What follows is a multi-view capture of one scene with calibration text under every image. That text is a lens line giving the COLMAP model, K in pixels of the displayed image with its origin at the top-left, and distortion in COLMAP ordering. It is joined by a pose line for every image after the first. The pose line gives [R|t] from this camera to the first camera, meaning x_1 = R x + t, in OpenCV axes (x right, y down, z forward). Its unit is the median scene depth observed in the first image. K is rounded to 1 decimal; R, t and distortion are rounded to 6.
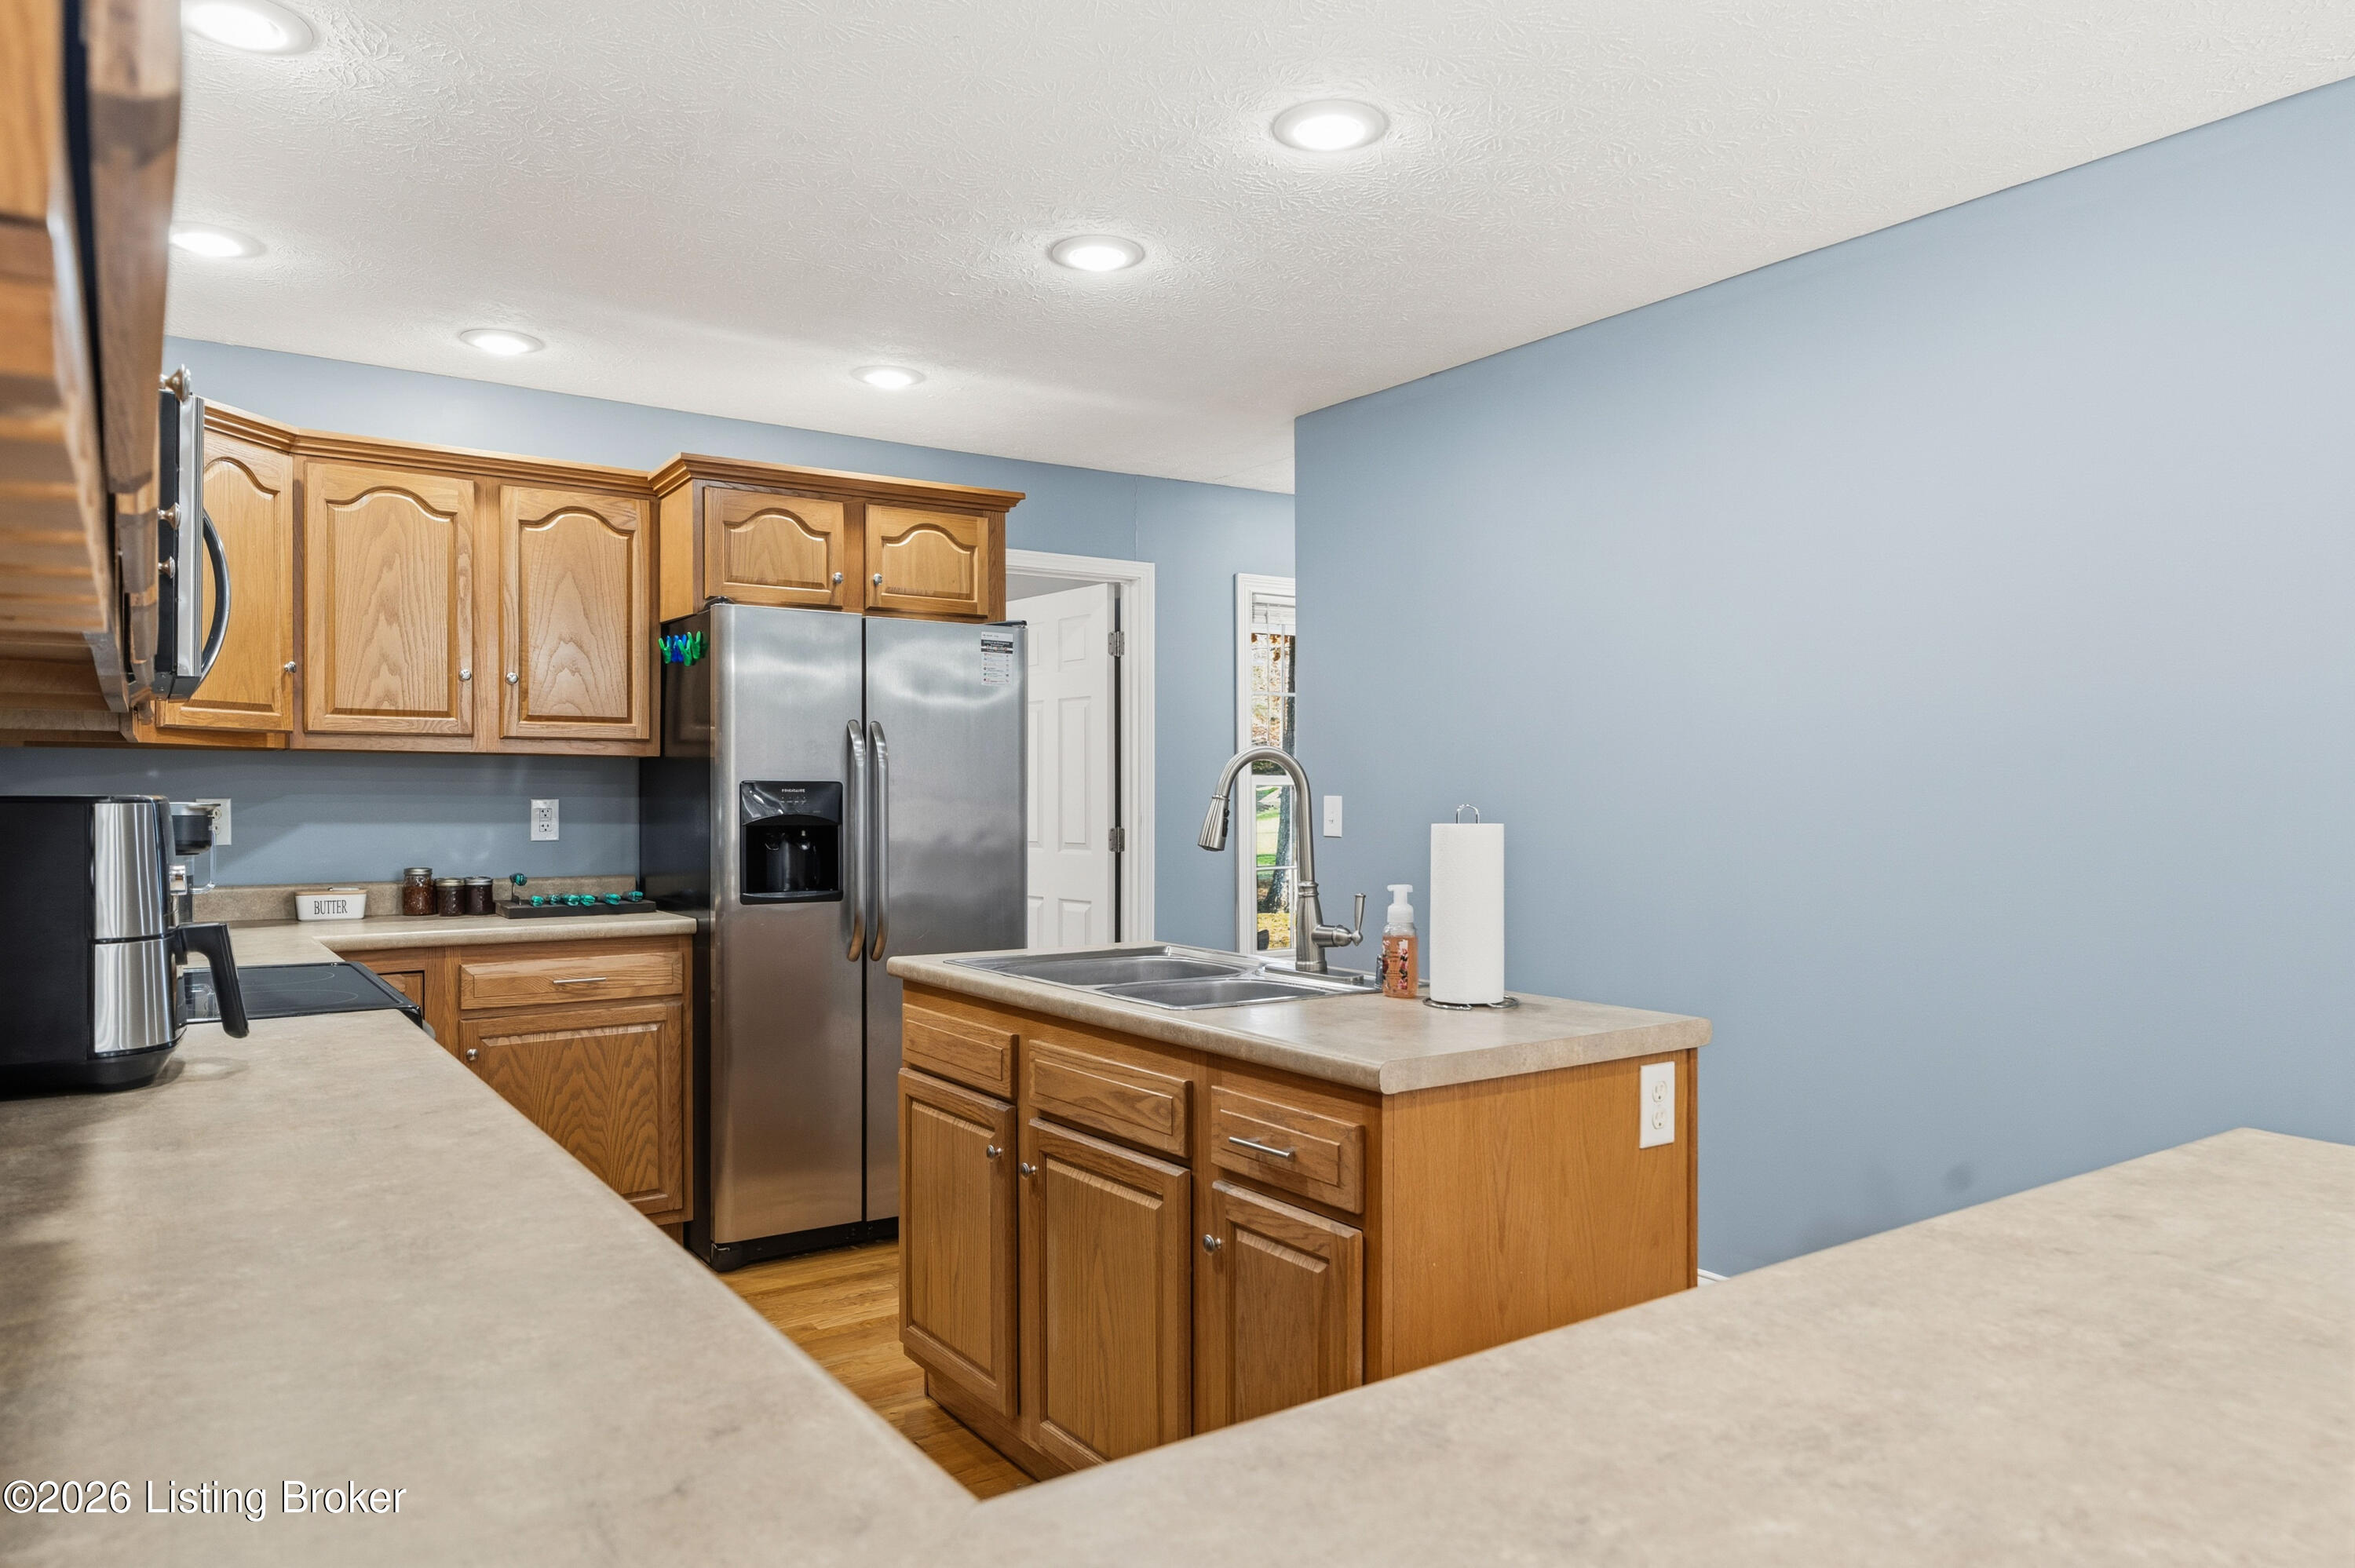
lens RADIAL K [[1498.3, 0, 1175.4], [0, 1498.3, 792.8], [0, 0, 1]] dist [-0.000452, 0.000452]
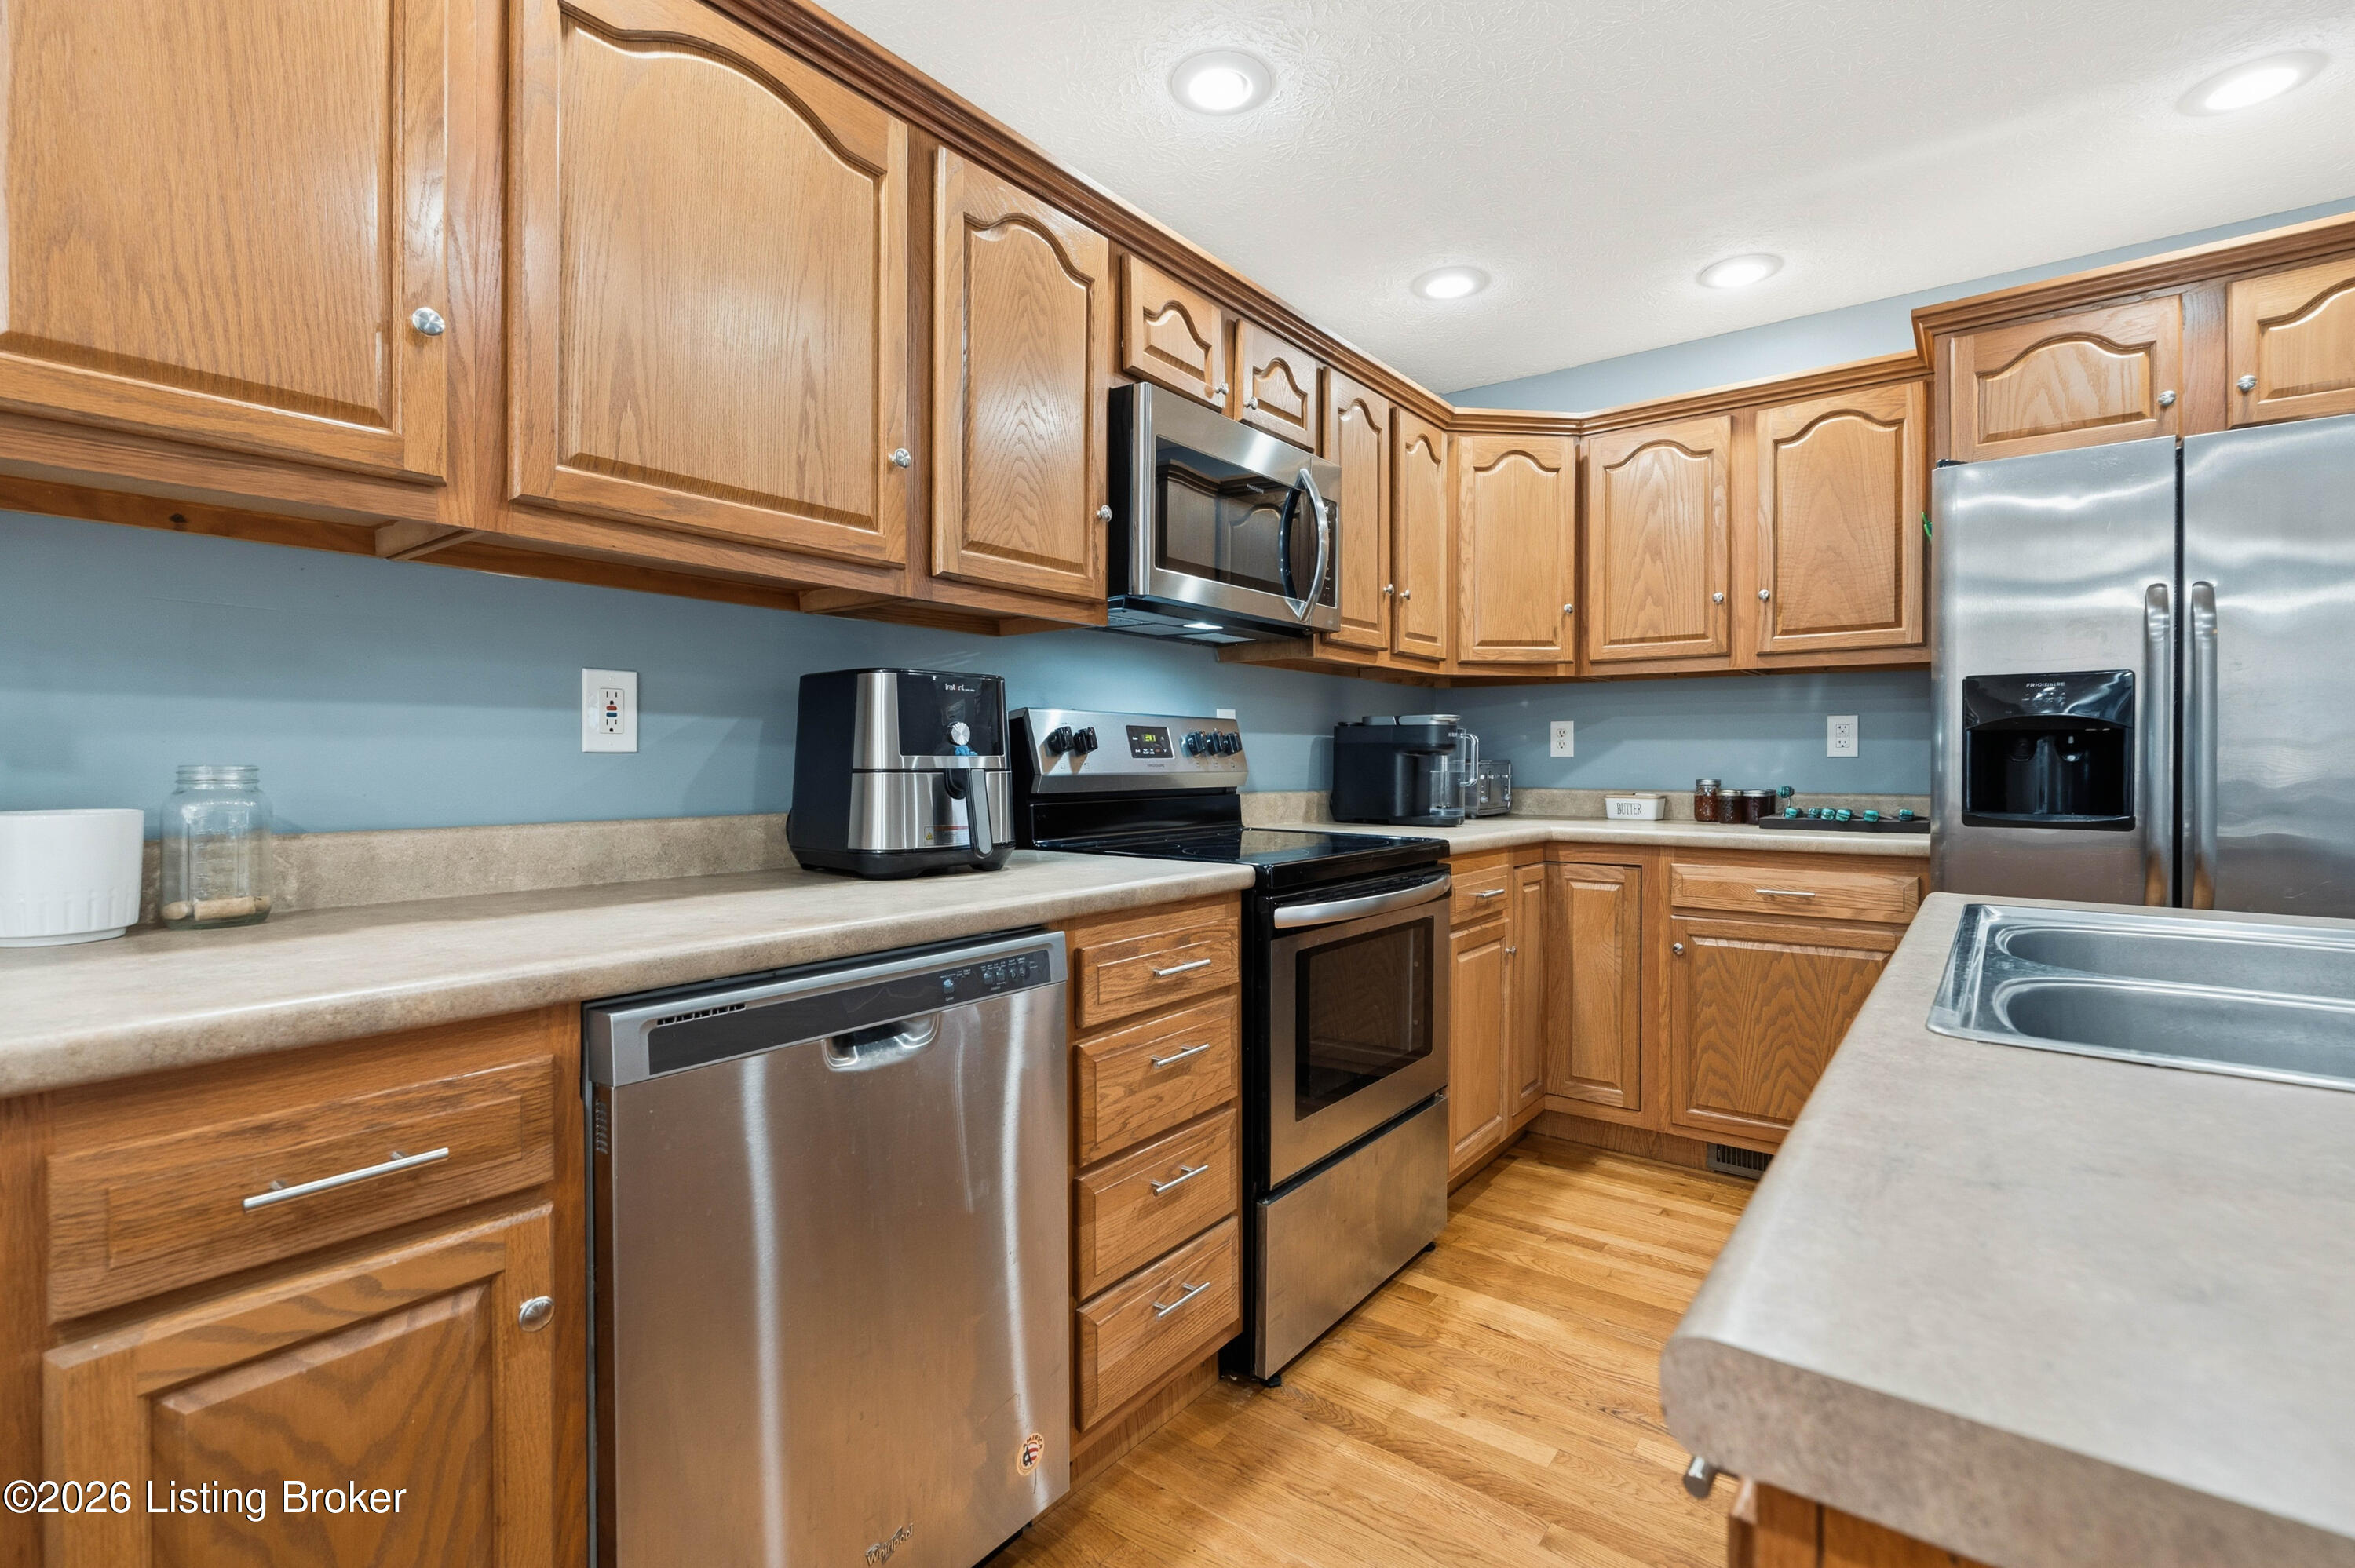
lens RADIAL K [[1070.8, 0, 1178.1], [0, 1070.8, 766.0], [0, 0, 1]] dist [-0.011925, 0.003547]
pose [[0.299206, 0.003770, -0.954181, 0.140628], [0.001960, 0.999988, 0.004565, 0.037778], [0.954186, -0.003236, 0.299195, 0.405329]]
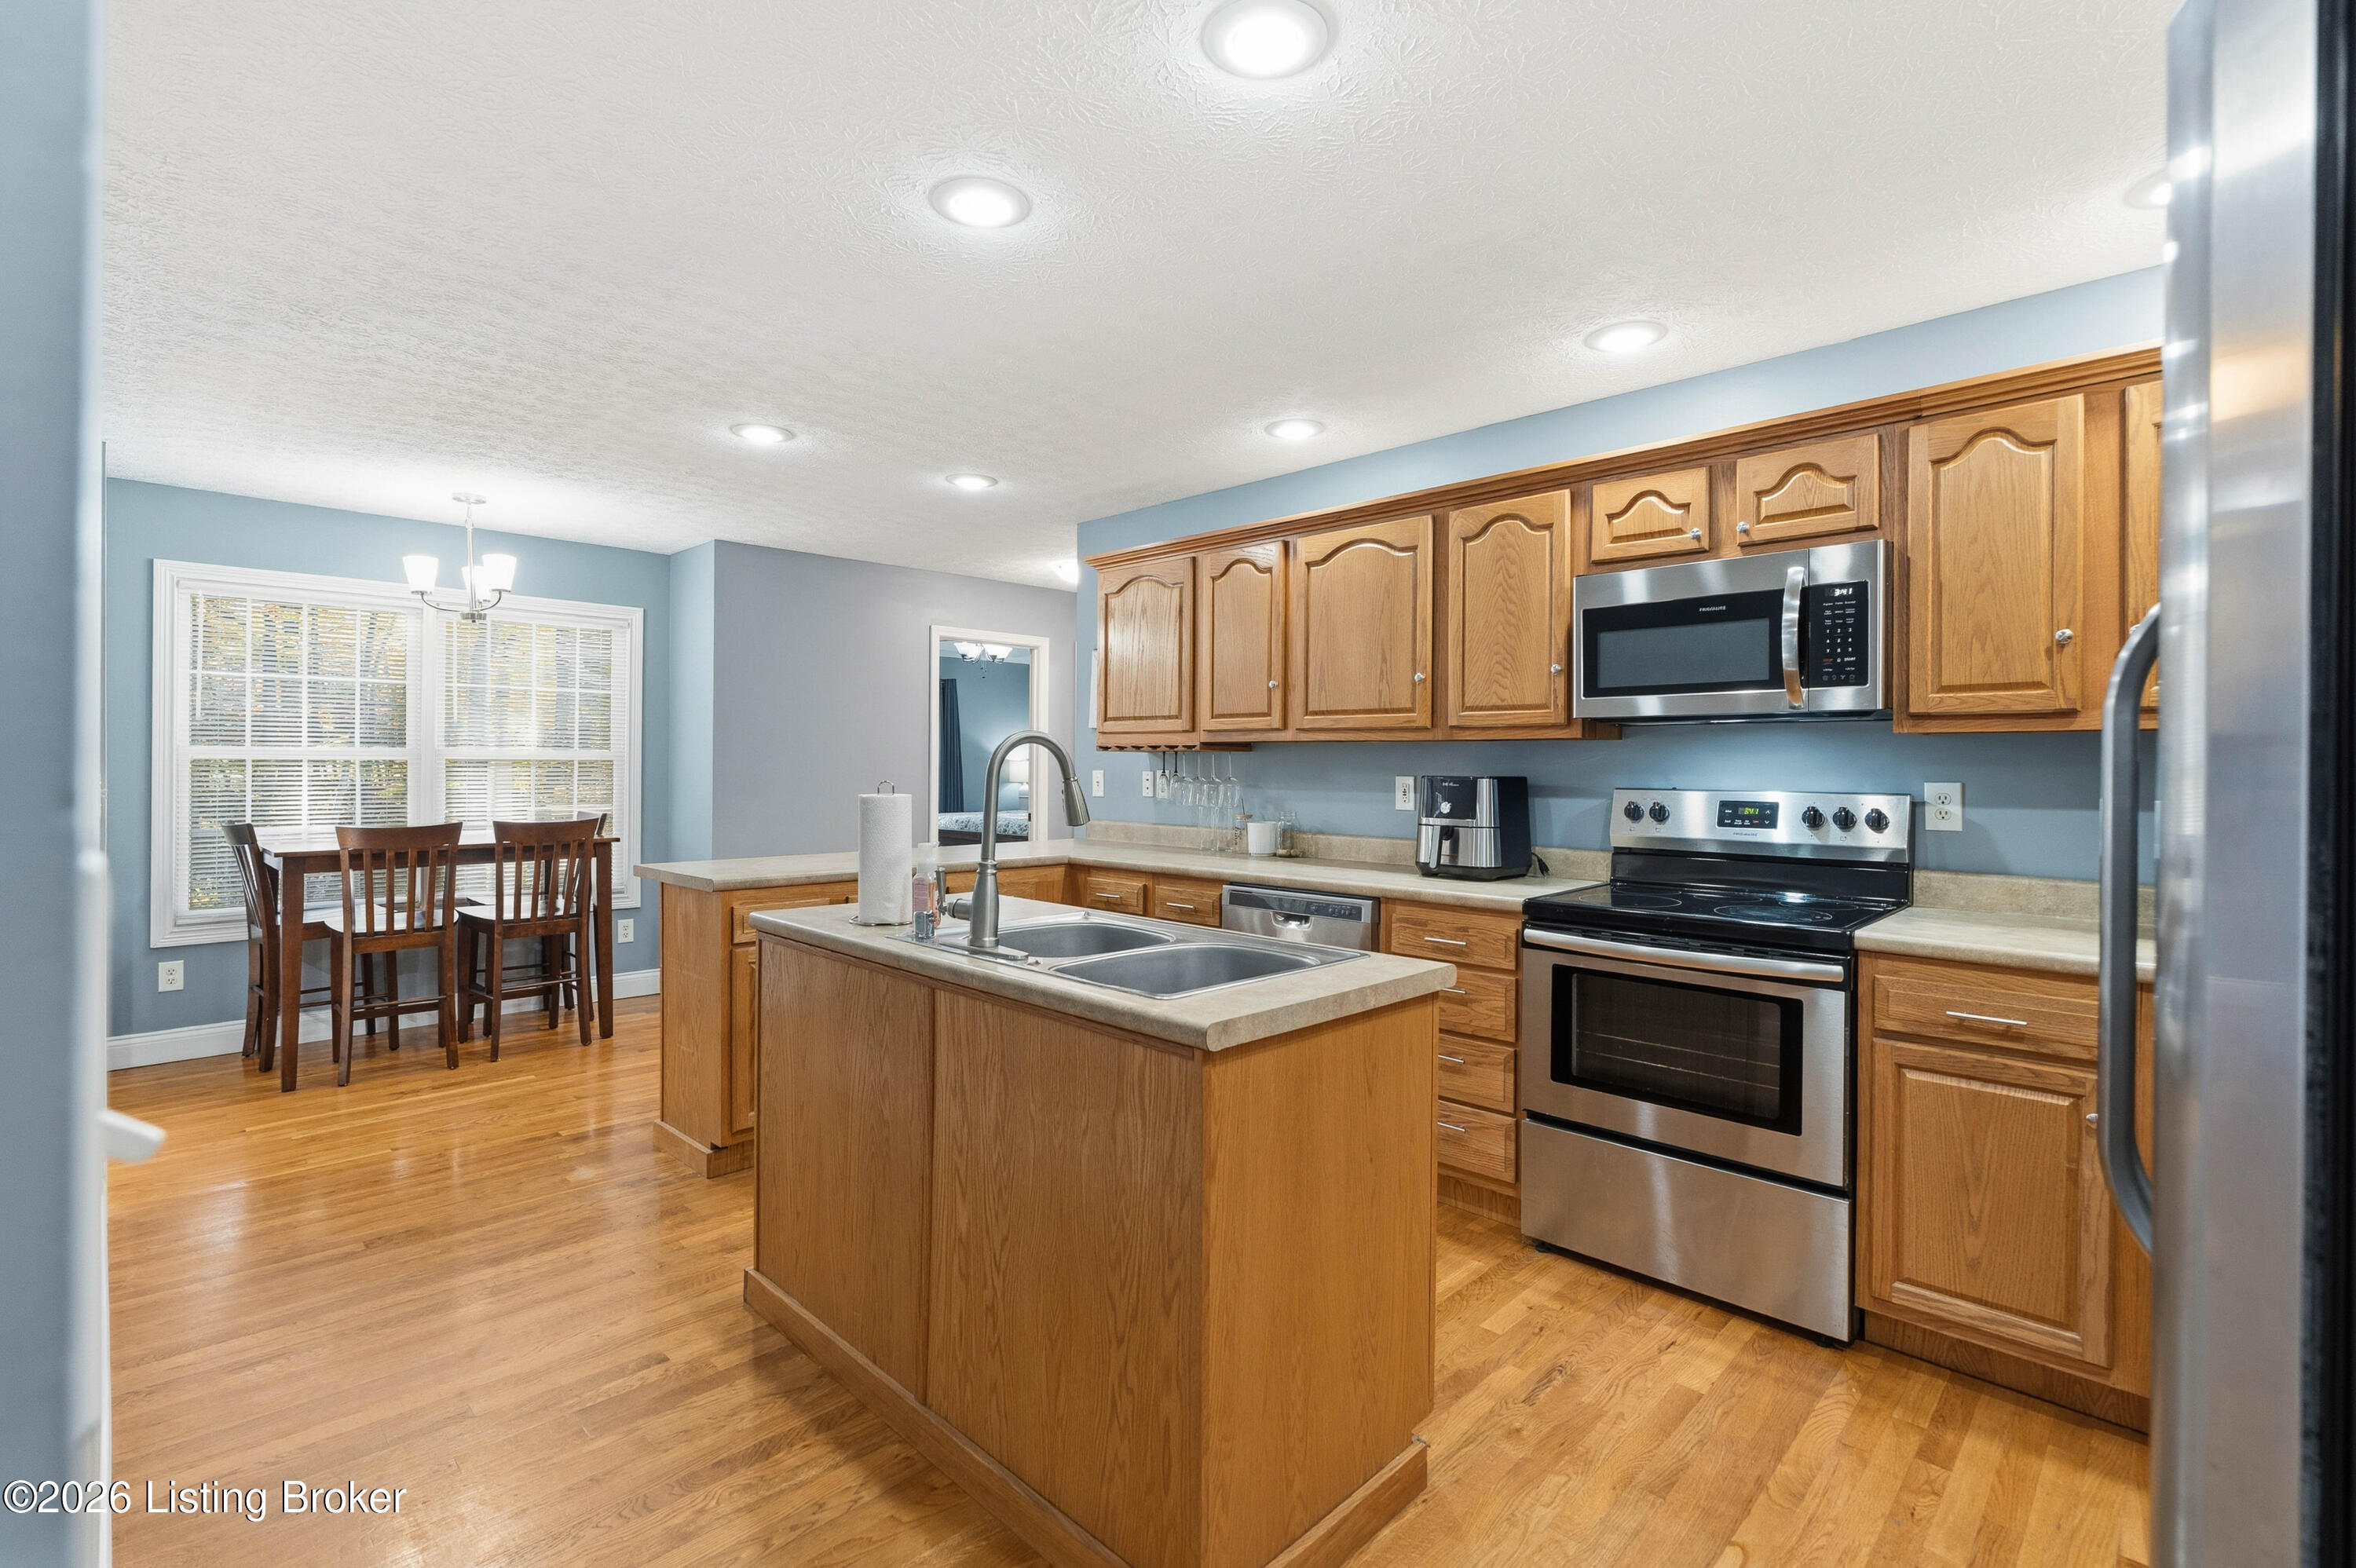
lens RADIAL K [[1071.3, 0, 1184.0], [0, 1071.3, 770.1], [0, 0, 1]] dist [-0.011925, 0.003547]
pose [[-0.983268, -0.005253, -0.182090, 0.060263], [-0.006123, 0.999972, 0.004220, -0.008233], [0.182063, 0.005264, -0.983273, 1.296042]]
